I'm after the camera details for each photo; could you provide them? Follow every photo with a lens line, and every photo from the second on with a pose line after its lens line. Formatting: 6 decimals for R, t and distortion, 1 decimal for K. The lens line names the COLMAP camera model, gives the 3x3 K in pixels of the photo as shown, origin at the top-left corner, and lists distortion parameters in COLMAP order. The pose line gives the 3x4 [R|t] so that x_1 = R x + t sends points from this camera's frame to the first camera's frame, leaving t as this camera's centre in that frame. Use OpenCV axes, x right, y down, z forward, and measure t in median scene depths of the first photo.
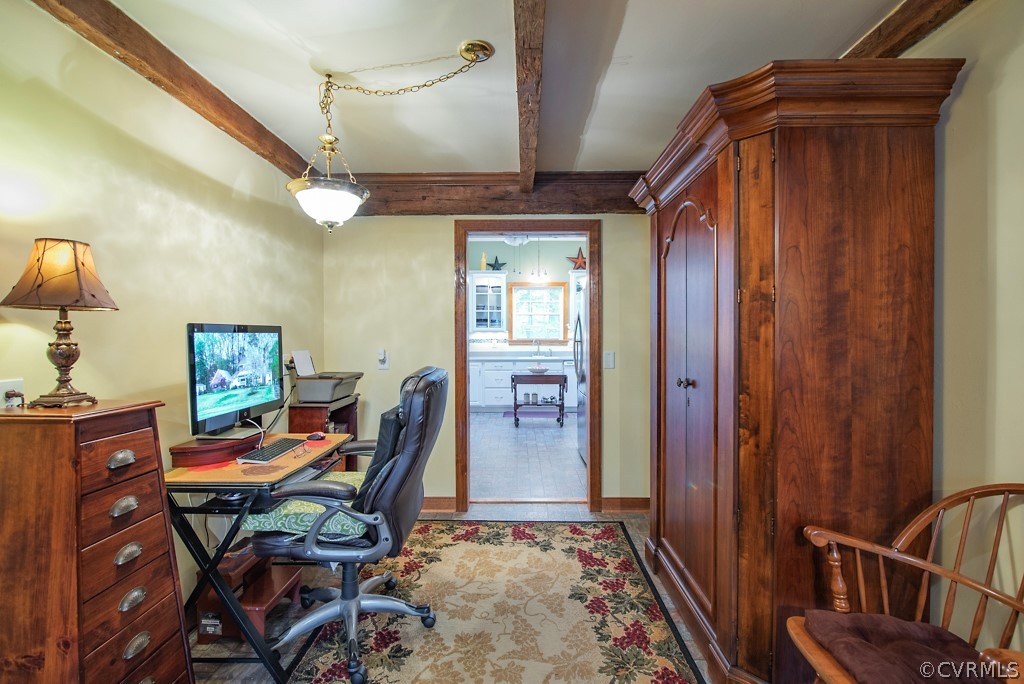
lens RADIAL K [[445.7, 0, 515.9], [0, 445.7, 338.2], [0, 0, 1]] dist [-0.005089, -0.000685]
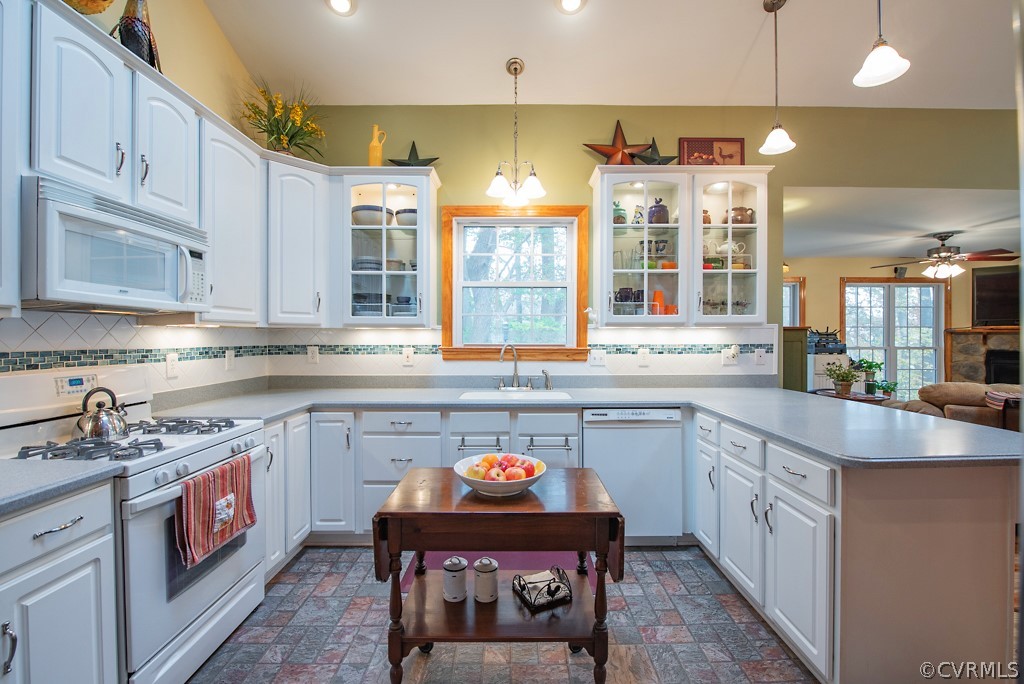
lens RADIAL K [[434.7, 0, 516.8], [0, 434.7, 336.3], [0, 0, 1]] dist [-0.013214, -0.001024]
pose [[0.999842, 0.002395, 0.017642, 0.044547], [-0.002247, 0.999962, -0.008369, -0.002951], [-0.017661, 0.008328, 0.999809, 0.604772]]
